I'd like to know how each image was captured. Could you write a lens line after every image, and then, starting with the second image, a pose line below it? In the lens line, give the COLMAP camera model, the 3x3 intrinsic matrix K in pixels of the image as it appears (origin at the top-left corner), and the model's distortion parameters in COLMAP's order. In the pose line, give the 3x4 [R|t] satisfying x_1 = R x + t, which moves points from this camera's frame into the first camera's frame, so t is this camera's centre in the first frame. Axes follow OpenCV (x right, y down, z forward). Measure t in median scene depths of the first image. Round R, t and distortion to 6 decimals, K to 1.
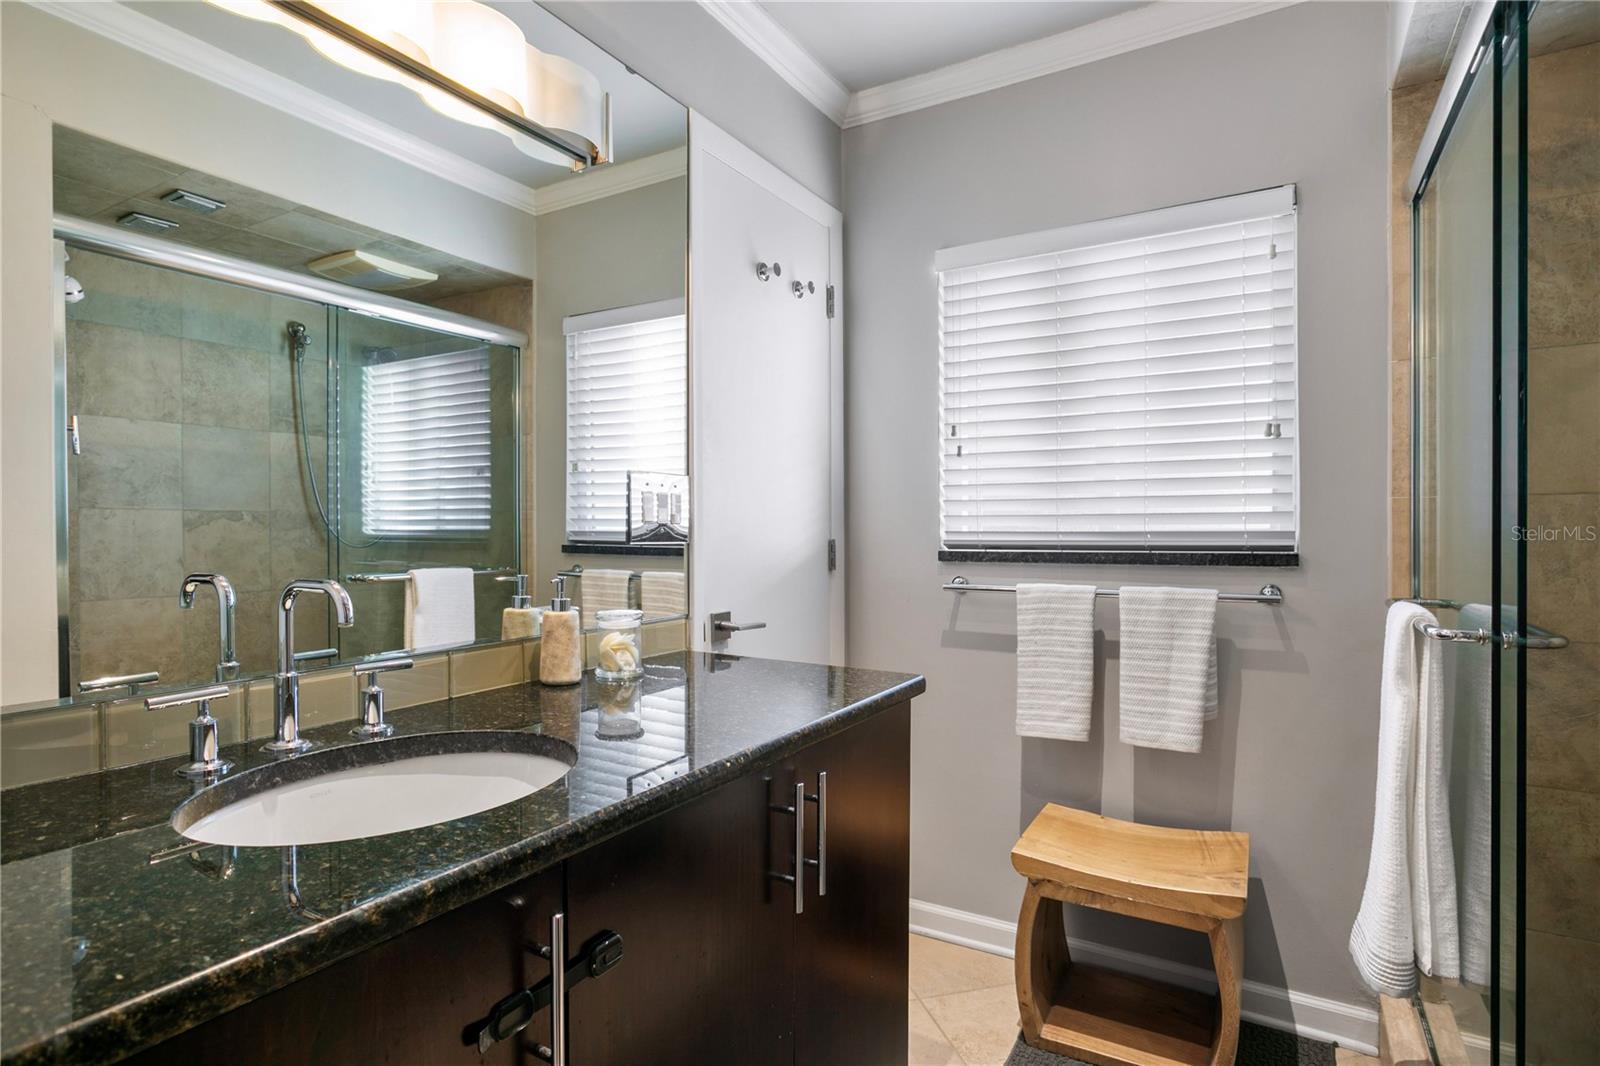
lens RADIAL K [[788.1, 0, 805.9], [0, 788.1, 522.1], [0, 0, 1]] dist [-0.013651, 0.008925]
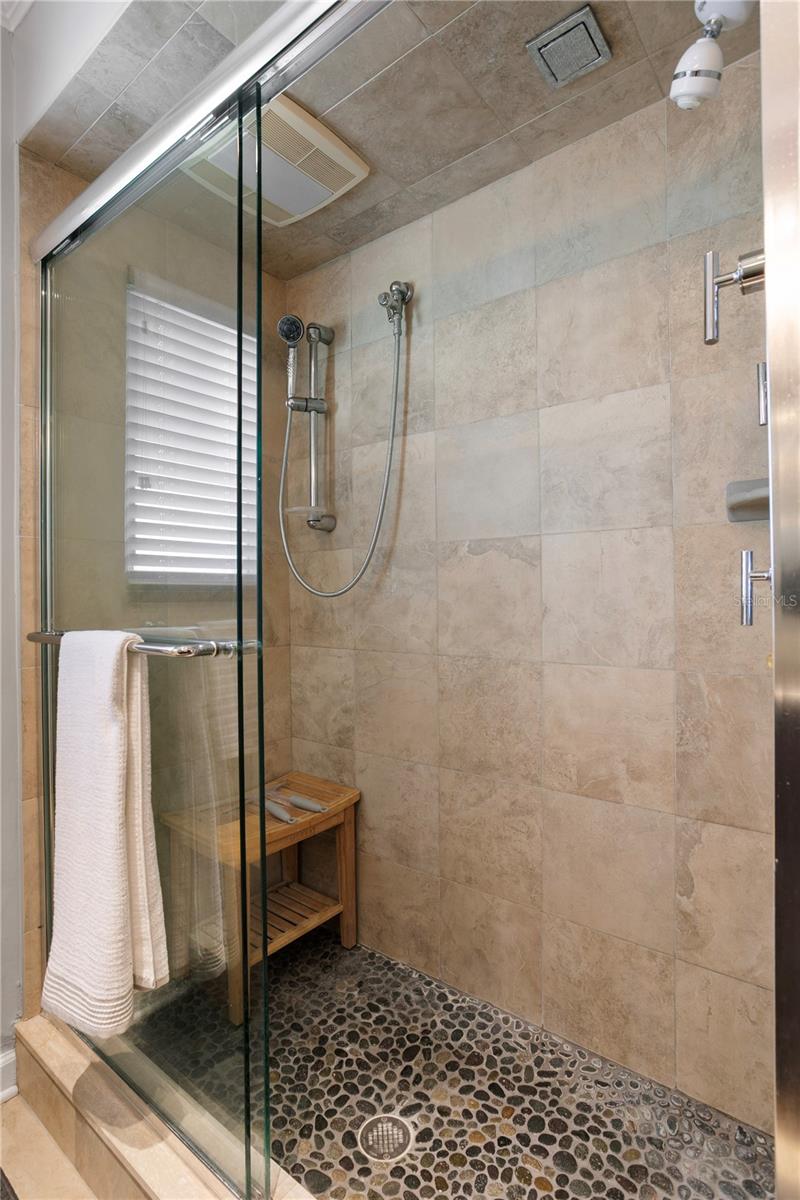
lens RADIAL K [[591.0, 0, 399.2], [0, 591.0, 585.1], [0, 0, 1]] dist [-0.013651, 0.008925]
pose [[0.129810, 0.009615, 0.991492, 0.044209], [0.002928, 0.999945, -0.010080, 0.040578], [-0.991535, 0.004212, 0.129775, 0.386721]]
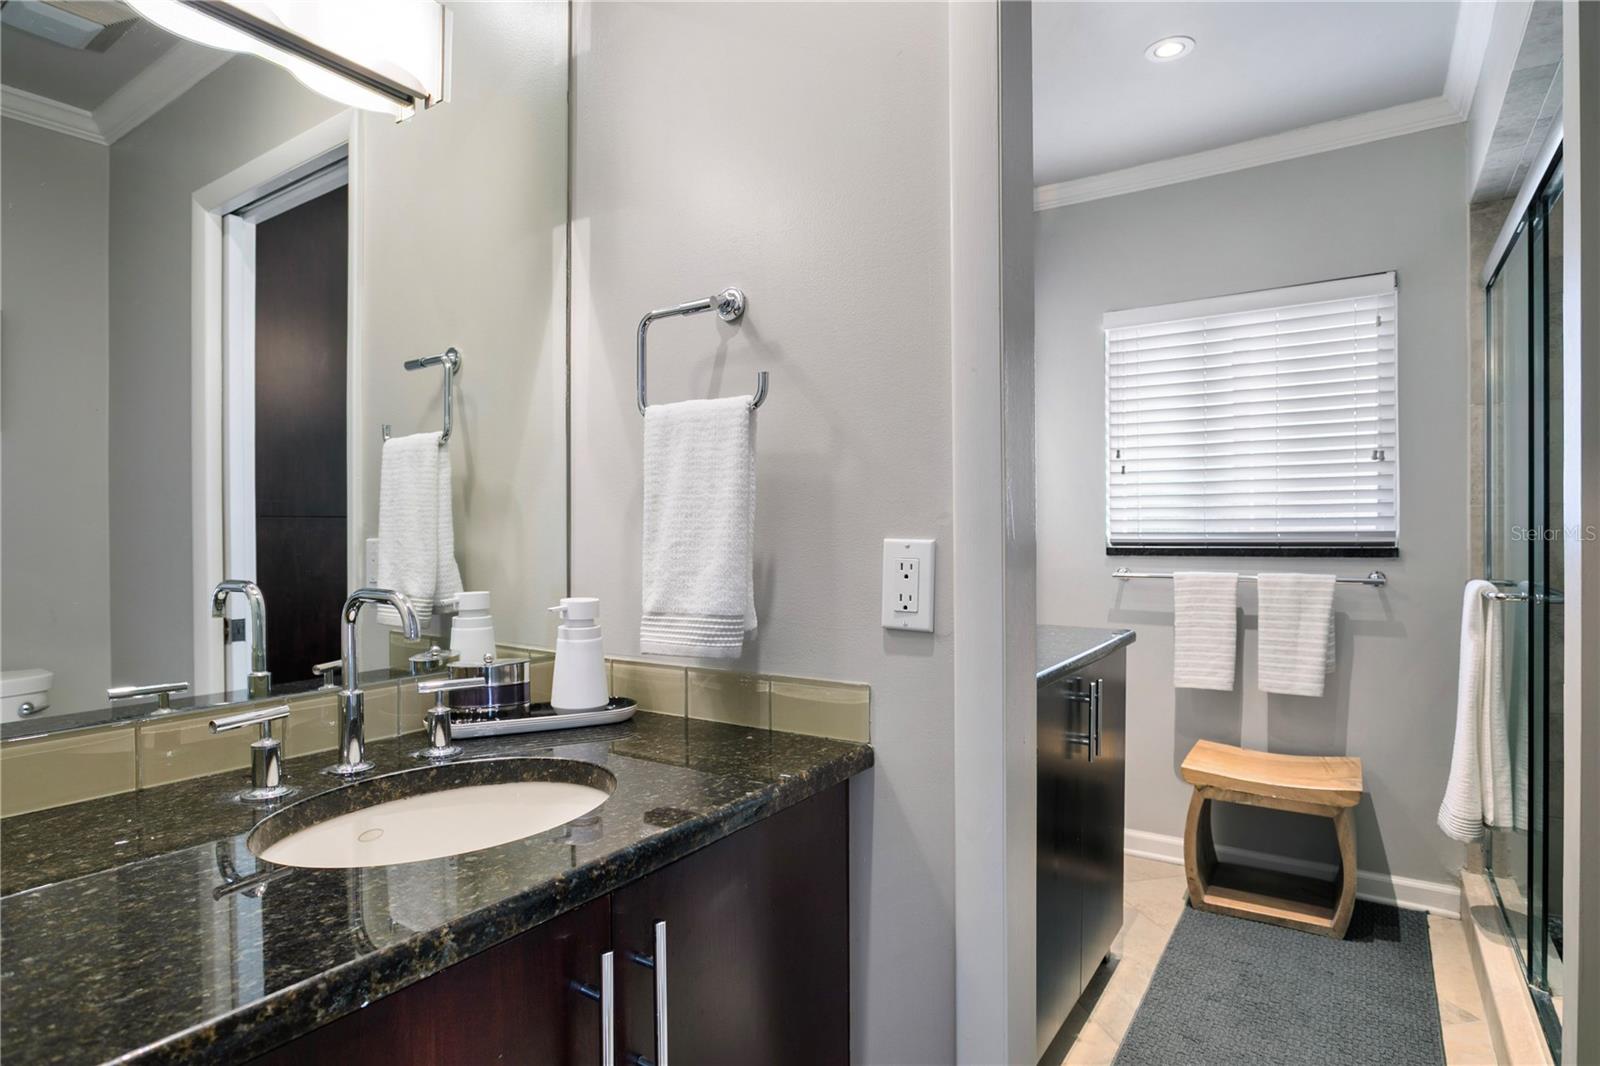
lens RADIAL K [[848.9, 0, 793.3], [0, 848.9, 528.0], [0, 0, 1]] dist [-0.000727, -0.000808]
pose [[0.998788, -0.003081, -0.049129, -0.331901], [0.003232, 0.999990, 0.002997, -0.001170], [0.049120, -0.003152, 0.998788, -0.495328]]
